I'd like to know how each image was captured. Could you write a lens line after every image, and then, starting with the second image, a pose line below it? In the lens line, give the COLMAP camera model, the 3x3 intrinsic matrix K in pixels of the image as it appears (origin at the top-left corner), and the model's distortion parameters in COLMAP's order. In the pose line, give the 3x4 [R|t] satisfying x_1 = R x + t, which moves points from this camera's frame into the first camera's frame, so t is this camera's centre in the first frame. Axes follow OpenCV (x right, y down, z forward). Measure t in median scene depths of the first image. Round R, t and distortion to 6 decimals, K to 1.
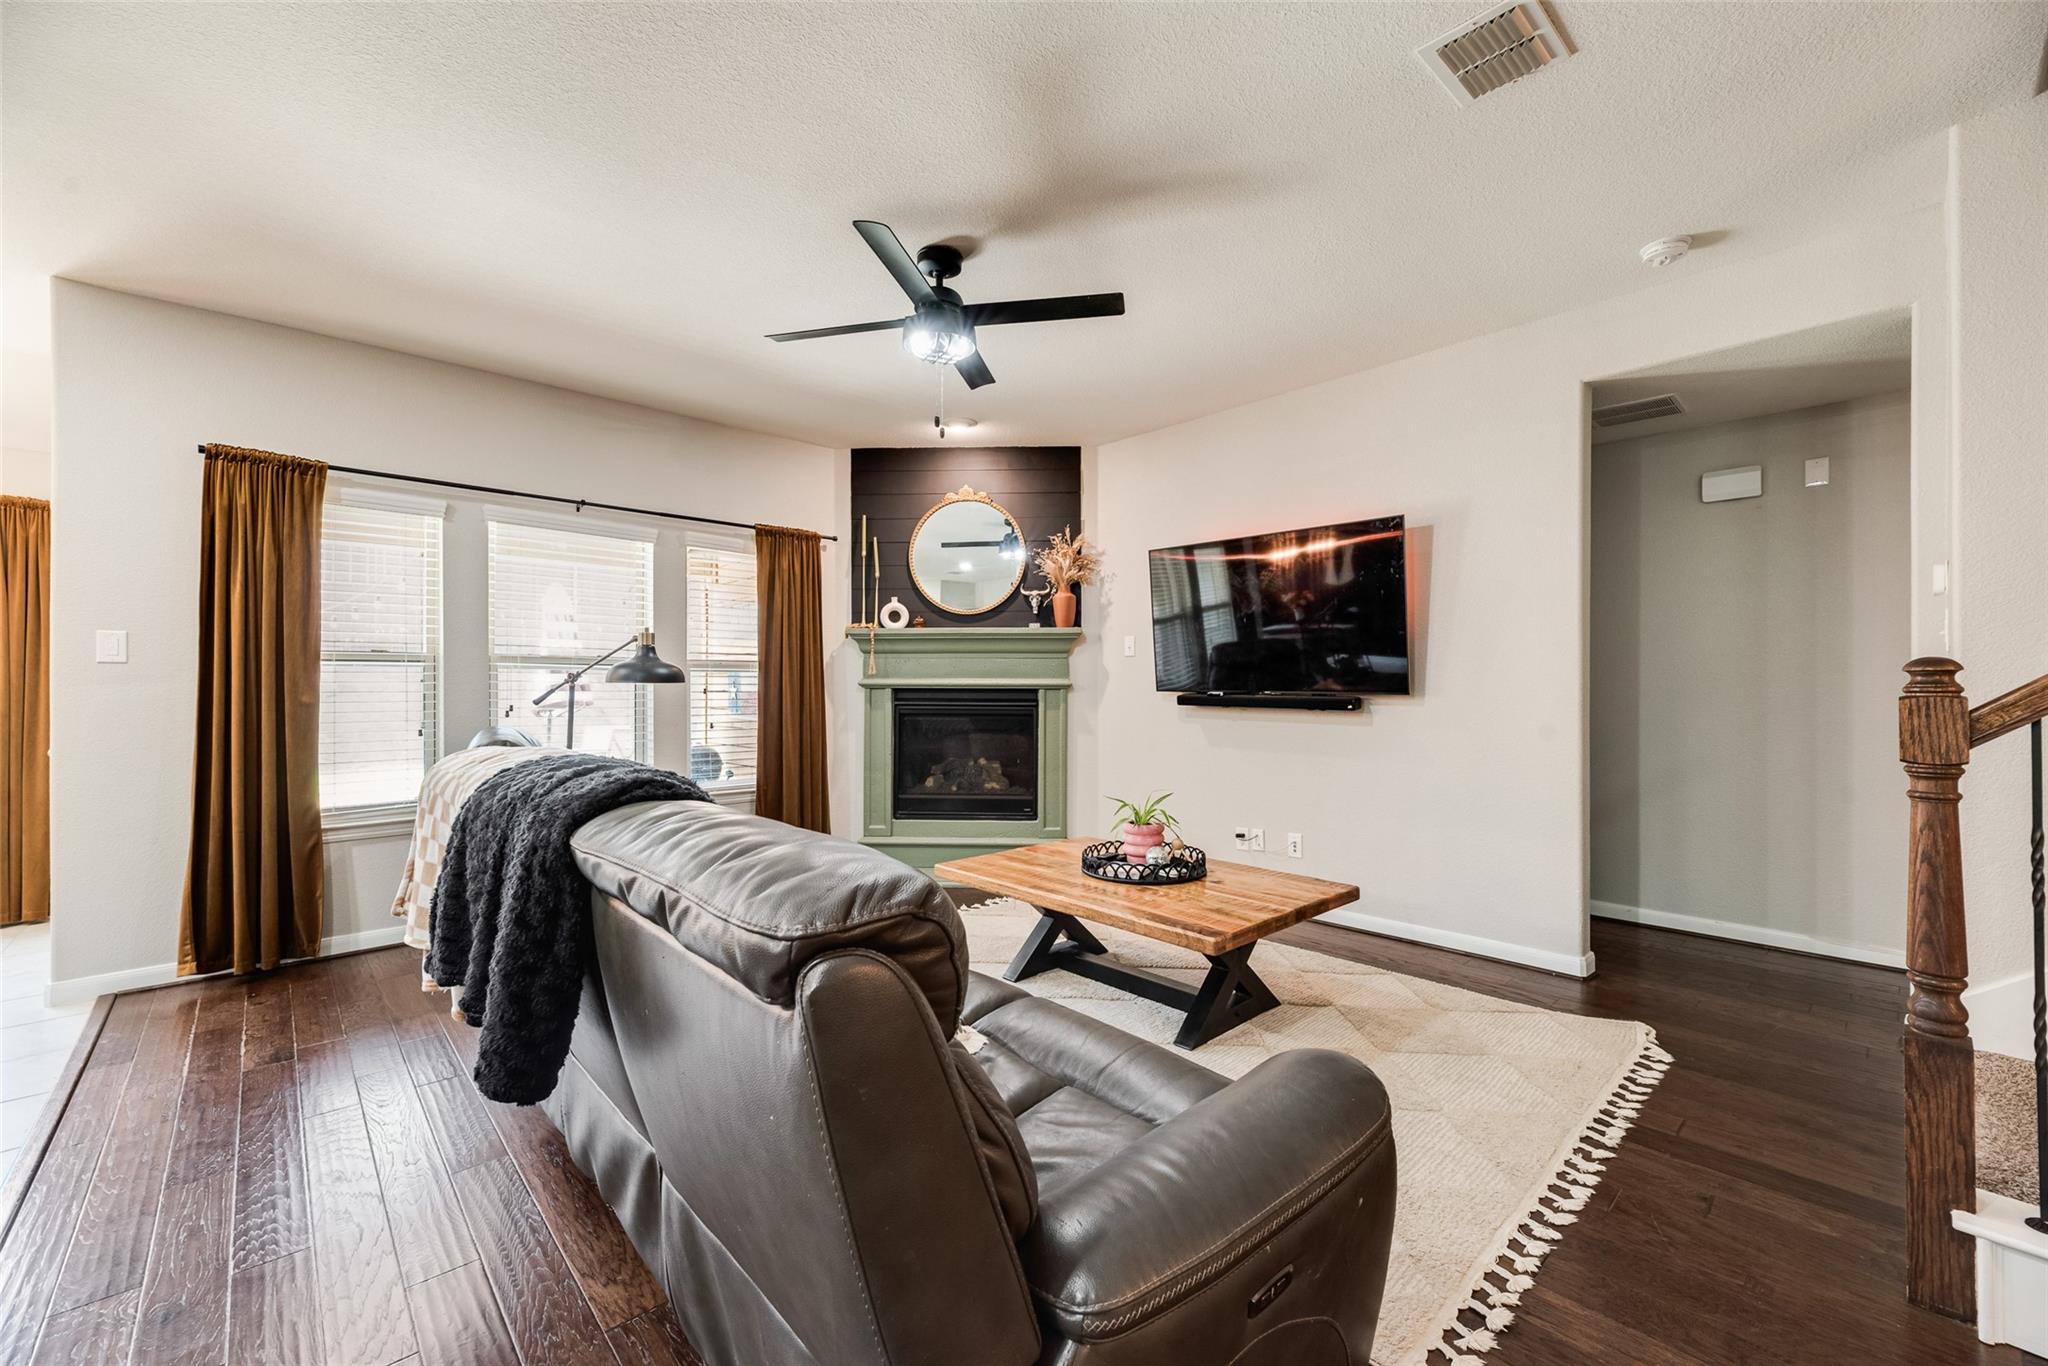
lens RADIAL K [[824.2, 0, 1022.5], [0, 824.2, 686.9], [0, 0, 1]] dist [0.000502, 0.000075]
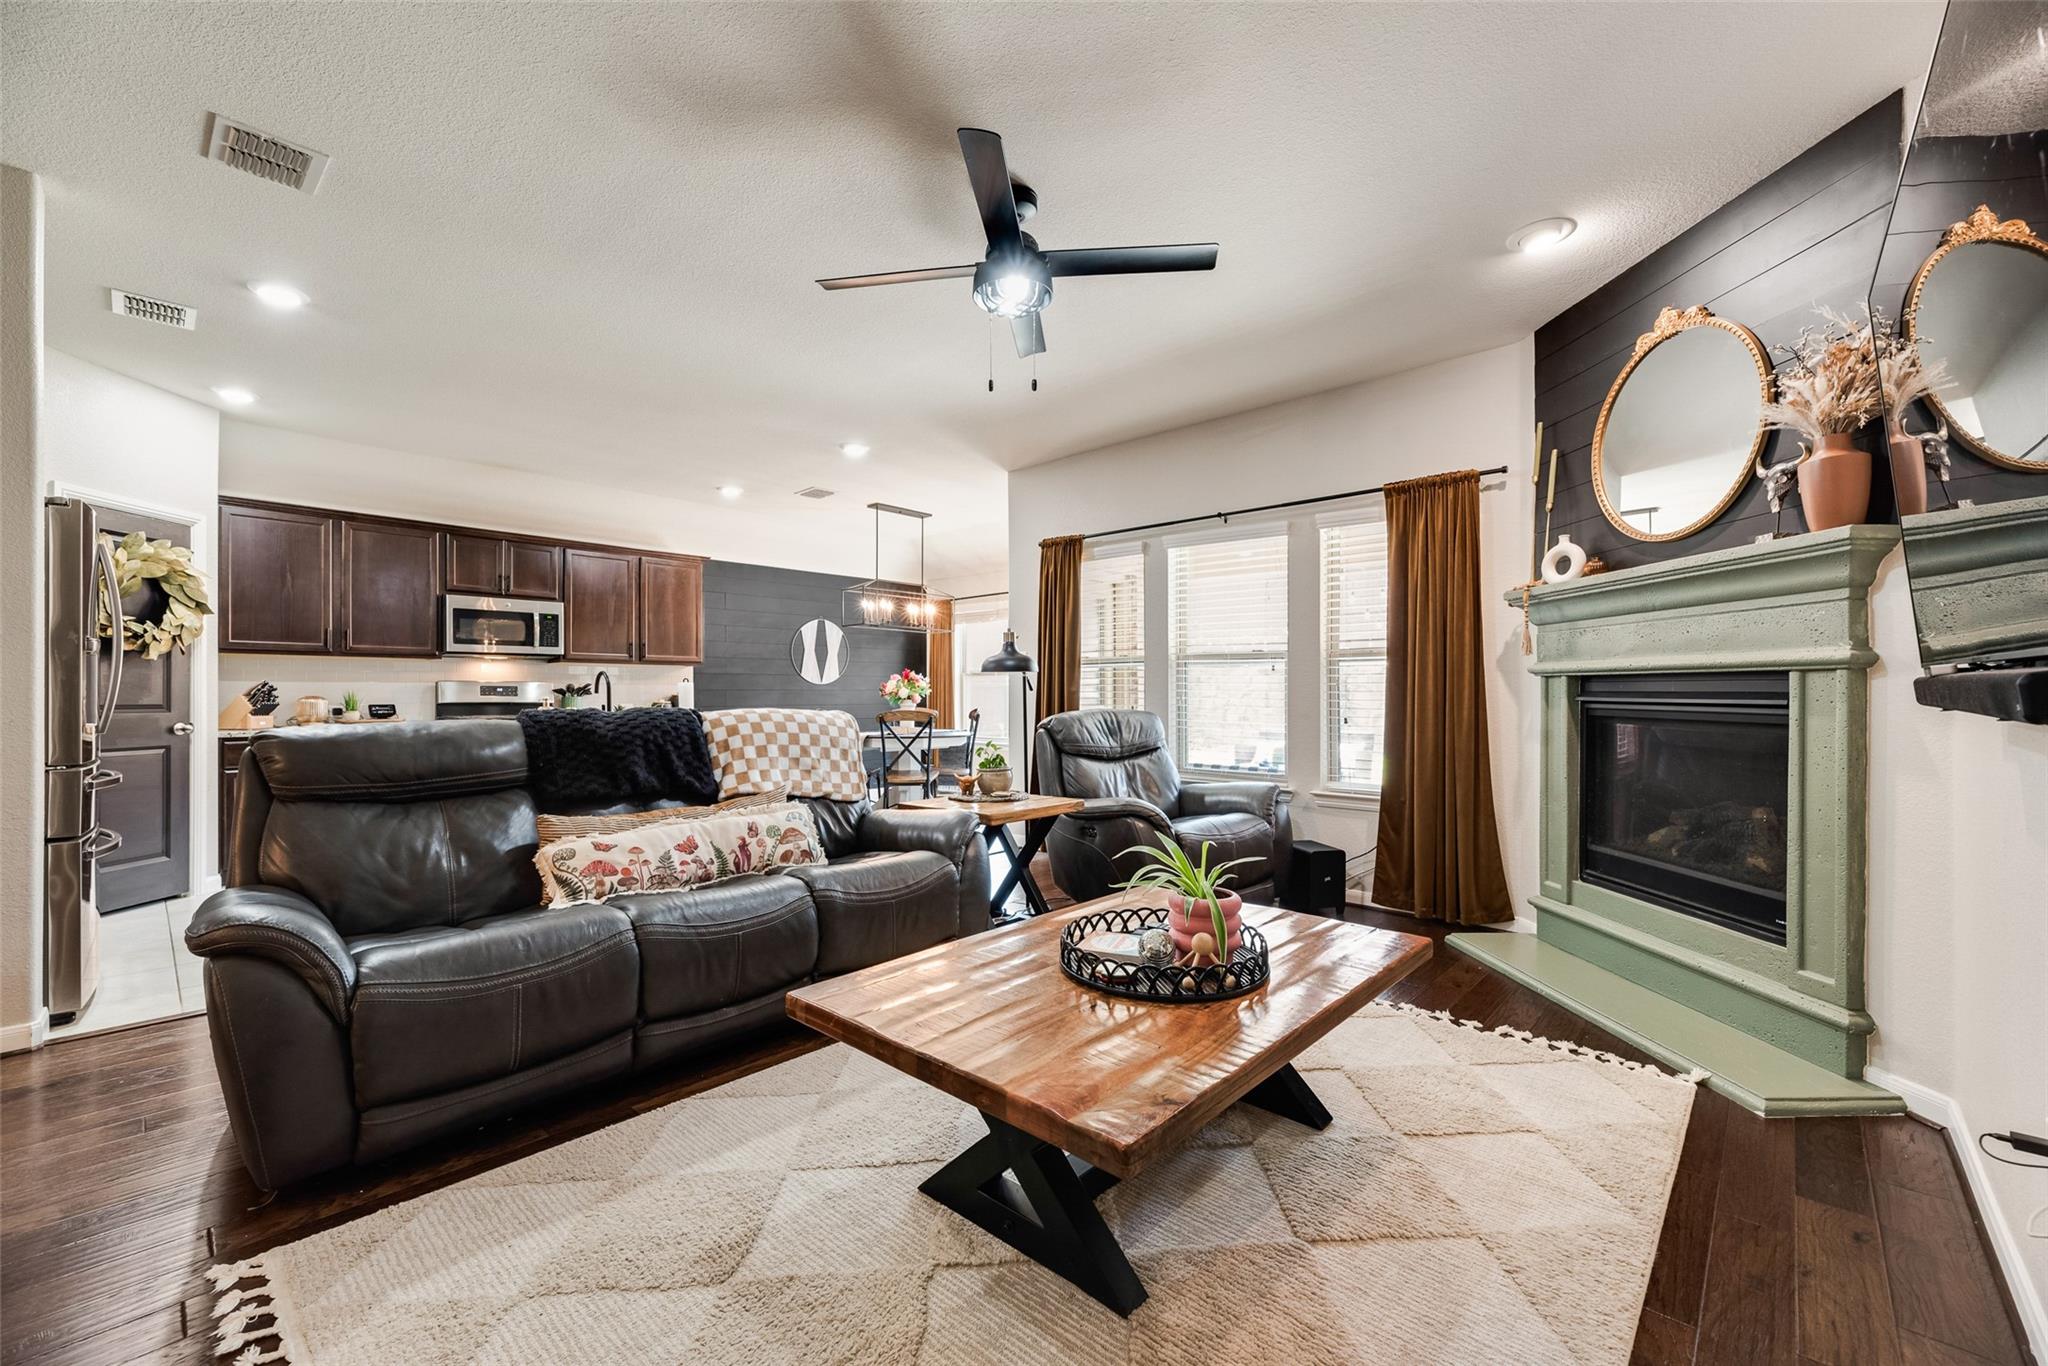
lens RADIAL K [[824.2, 0, 1022.6], [0, 824.2, 689.7], [0, 0, 1]] dist [0.000502, 0.000075]
pose [[0.076849, -0.005351, -0.997028, 0.459163], [-0.000926, 0.999985, -0.005438, 0.016637], [0.997042, 0.001341, 0.076843, 0.531122]]
